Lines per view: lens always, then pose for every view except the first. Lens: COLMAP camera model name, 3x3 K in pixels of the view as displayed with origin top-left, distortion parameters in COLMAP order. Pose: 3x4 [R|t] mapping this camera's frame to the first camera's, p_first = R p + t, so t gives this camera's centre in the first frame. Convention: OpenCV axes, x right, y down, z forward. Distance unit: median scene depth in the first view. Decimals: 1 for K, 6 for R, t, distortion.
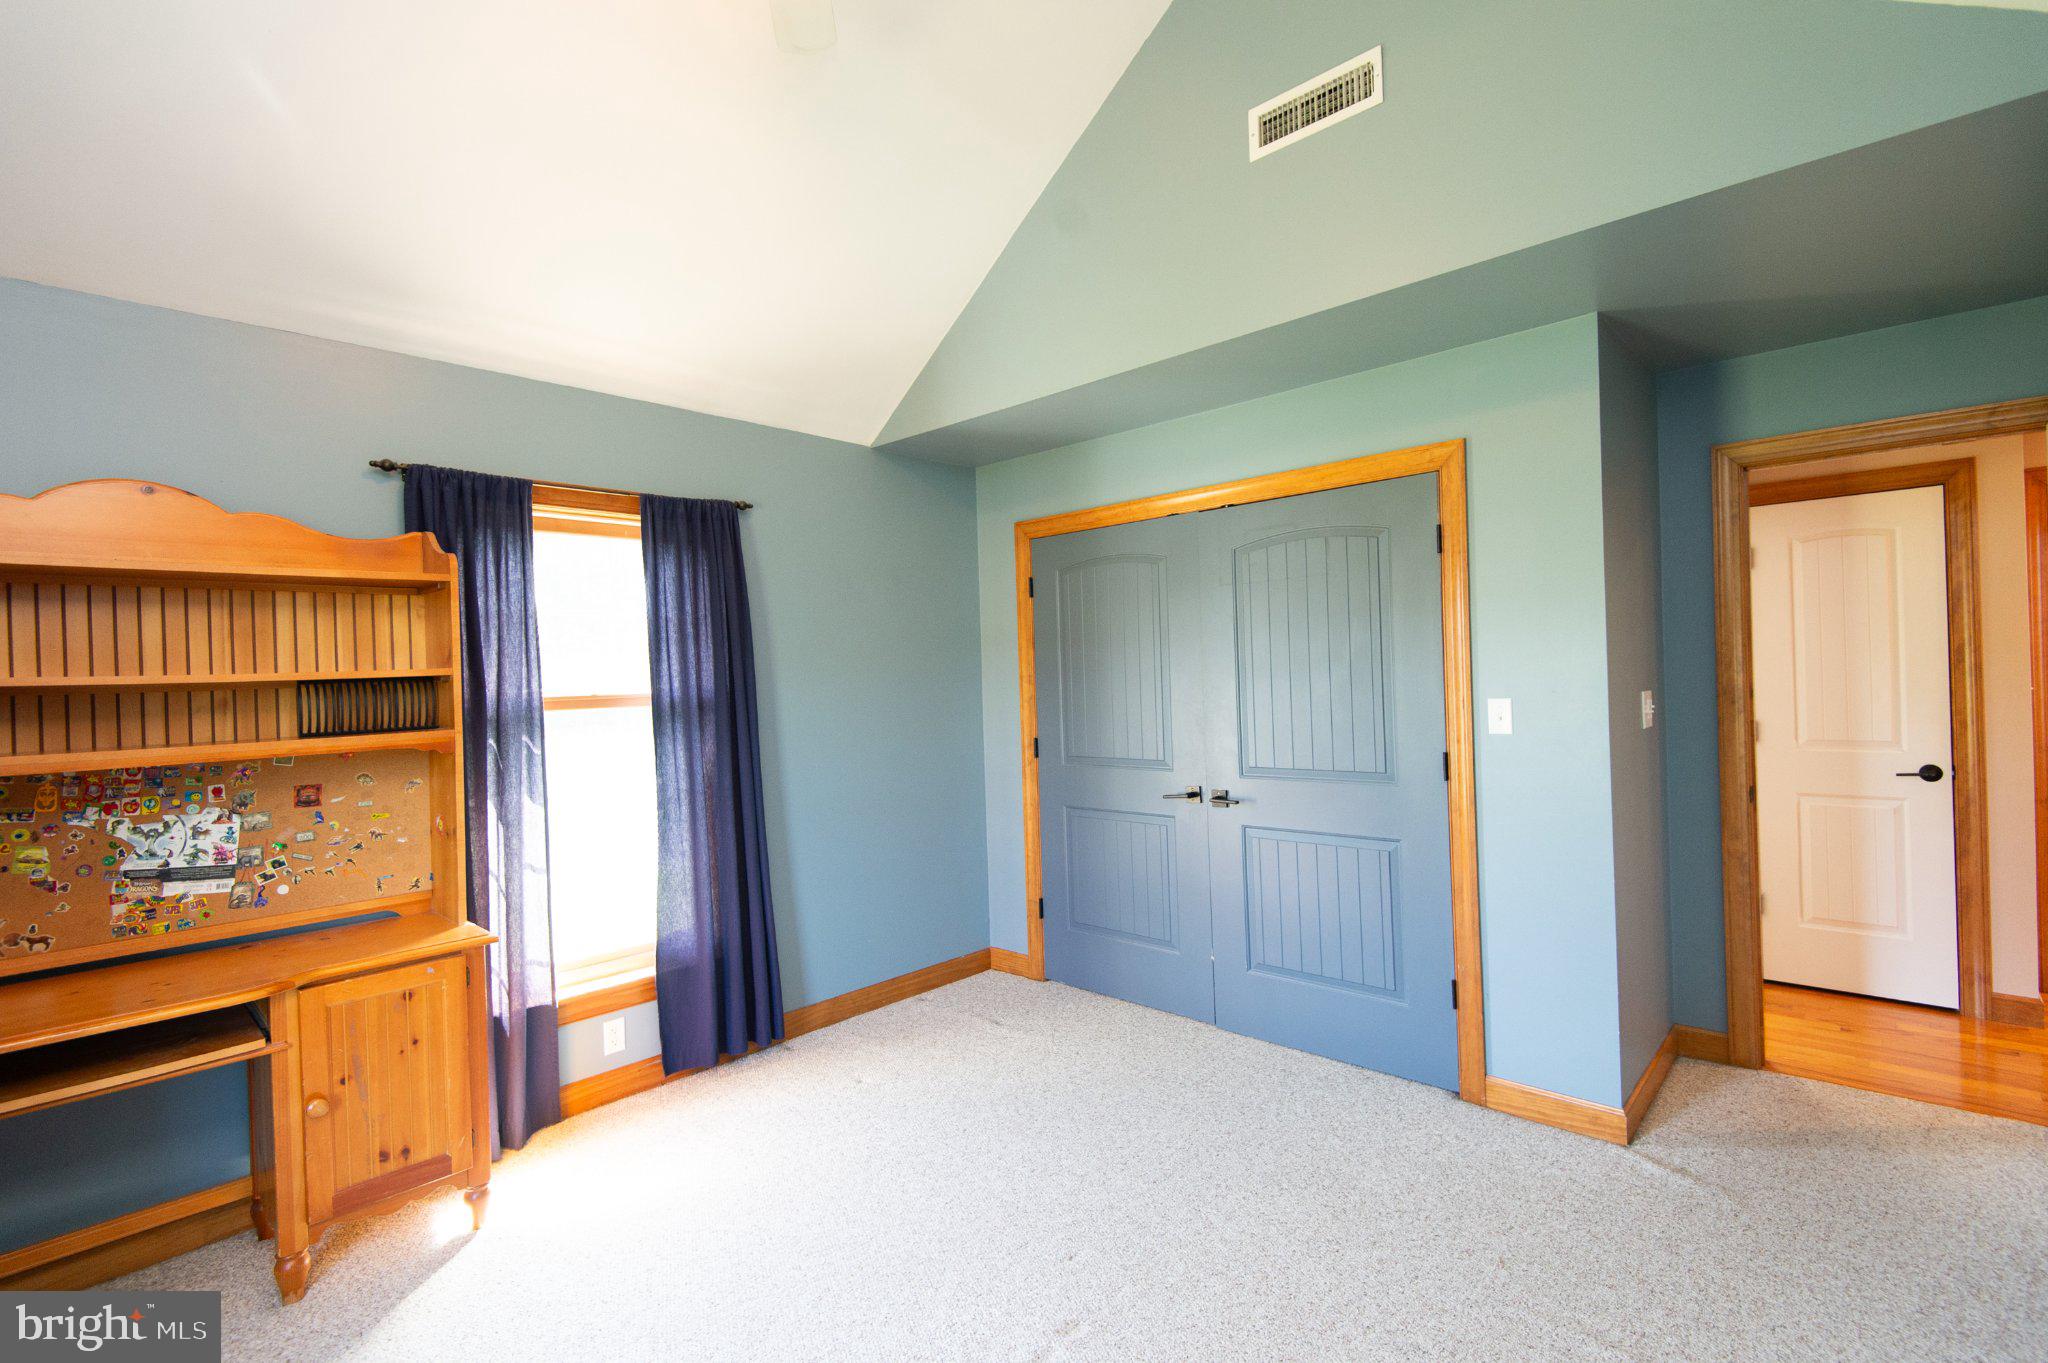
lens RADIAL K [[934.5, 0, 1031.0], [0, 934.5, 679.0], [0, 0, 1]] dist [0.027156, -0.014229]
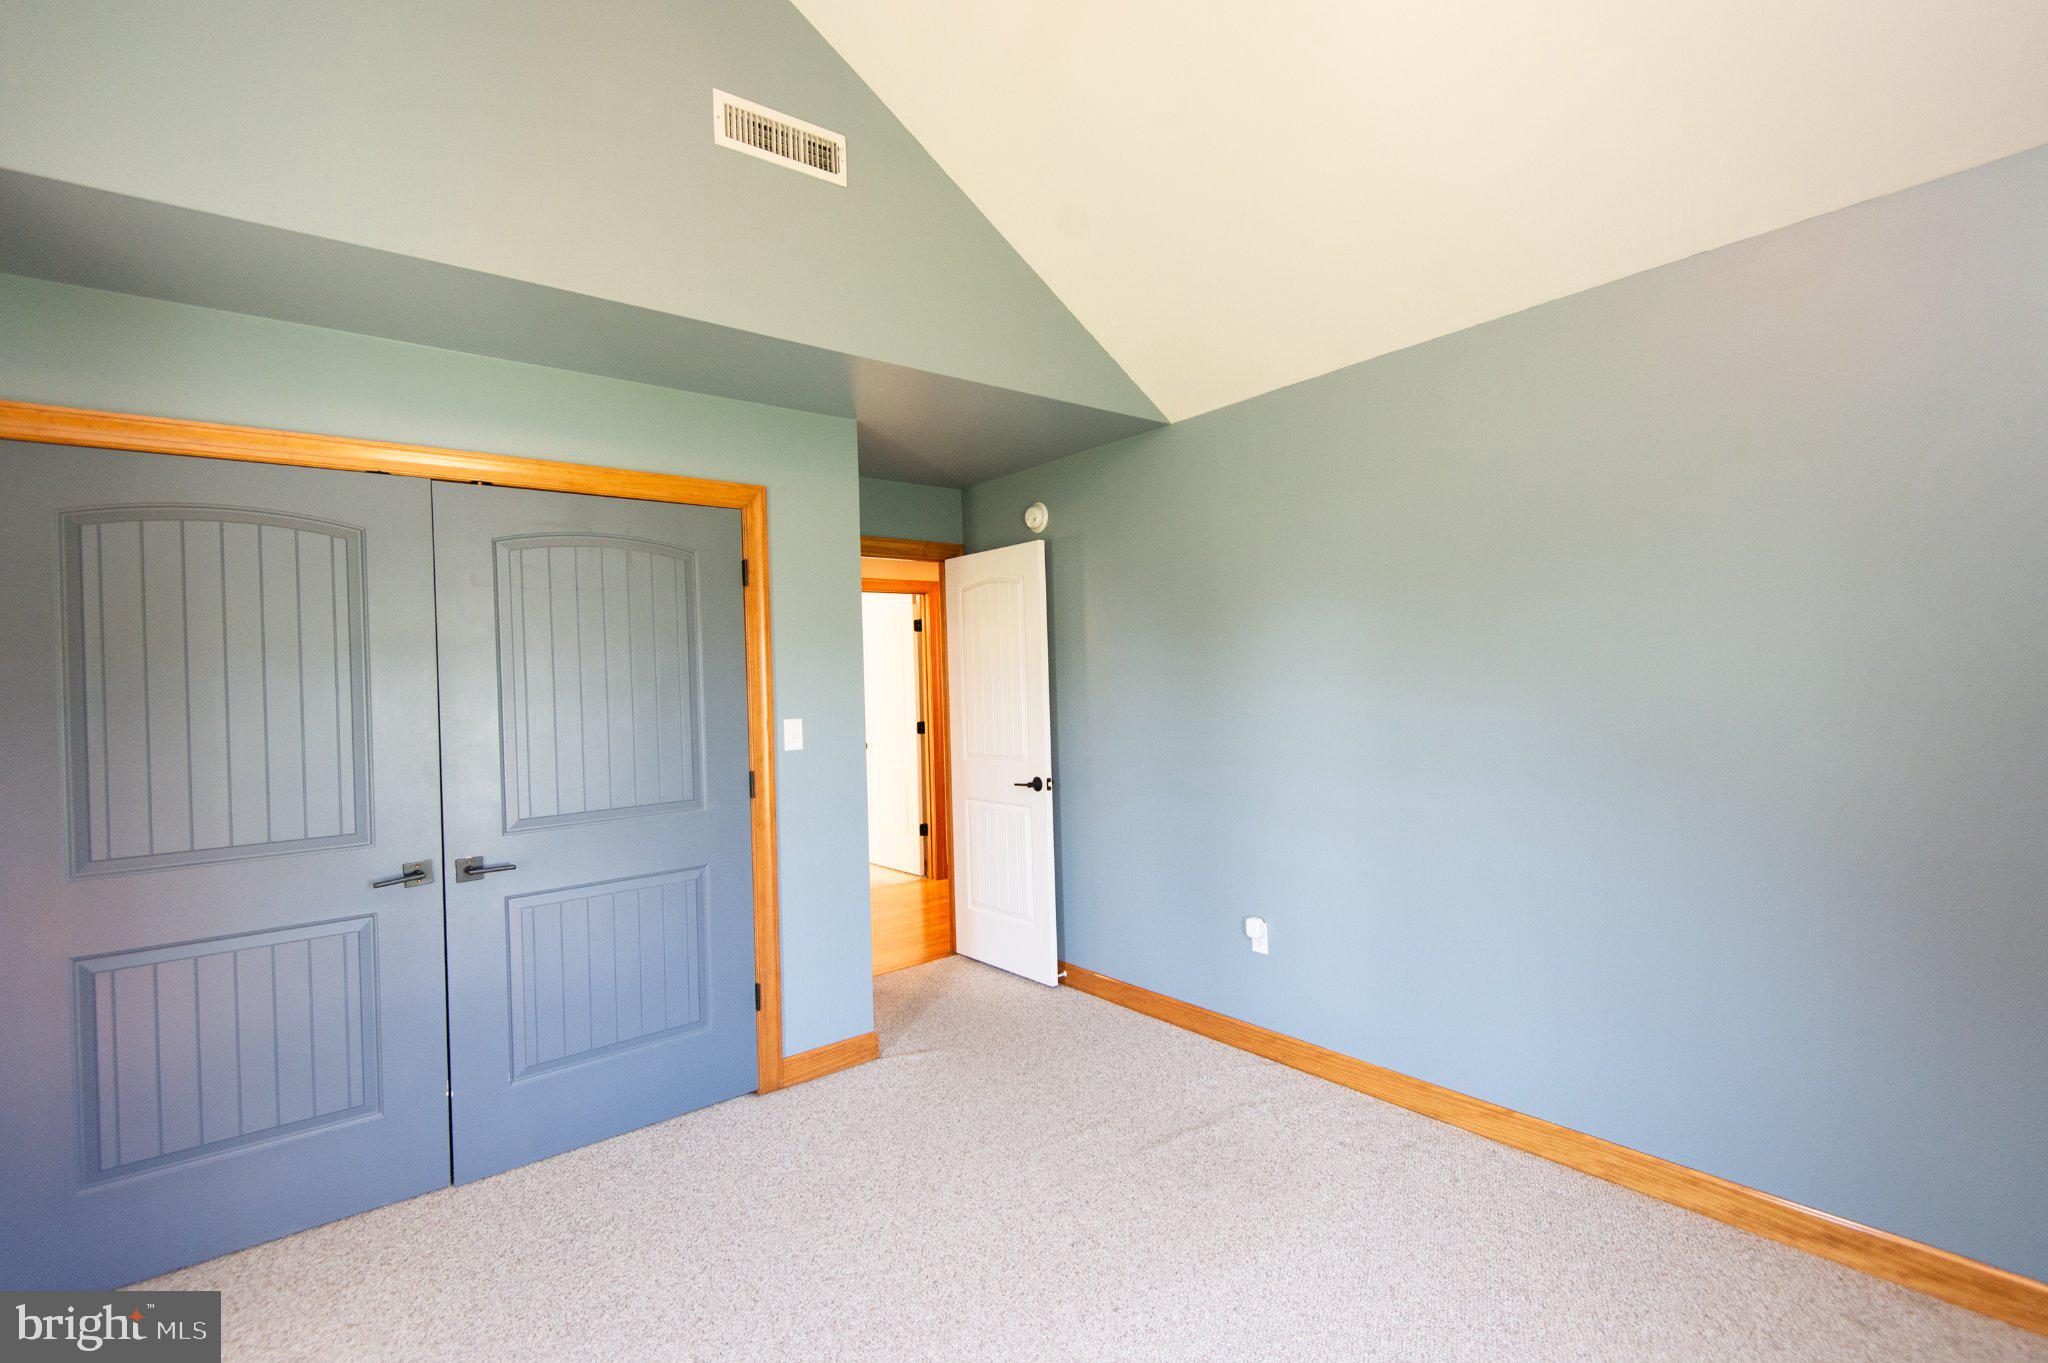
lens RADIAL K [[934.5, 0, 1027.8], [0, 934.5, 680.0], [0, 0, 1]] dist [0.027156, -0.014229]
pose [[0.140134, 0.026468, 0.989779, -0.525261], [0.030441, 0.999055, -0.031026, 0.015264], [-0.989664, 0.034478, 0.139196, 0.488664]]
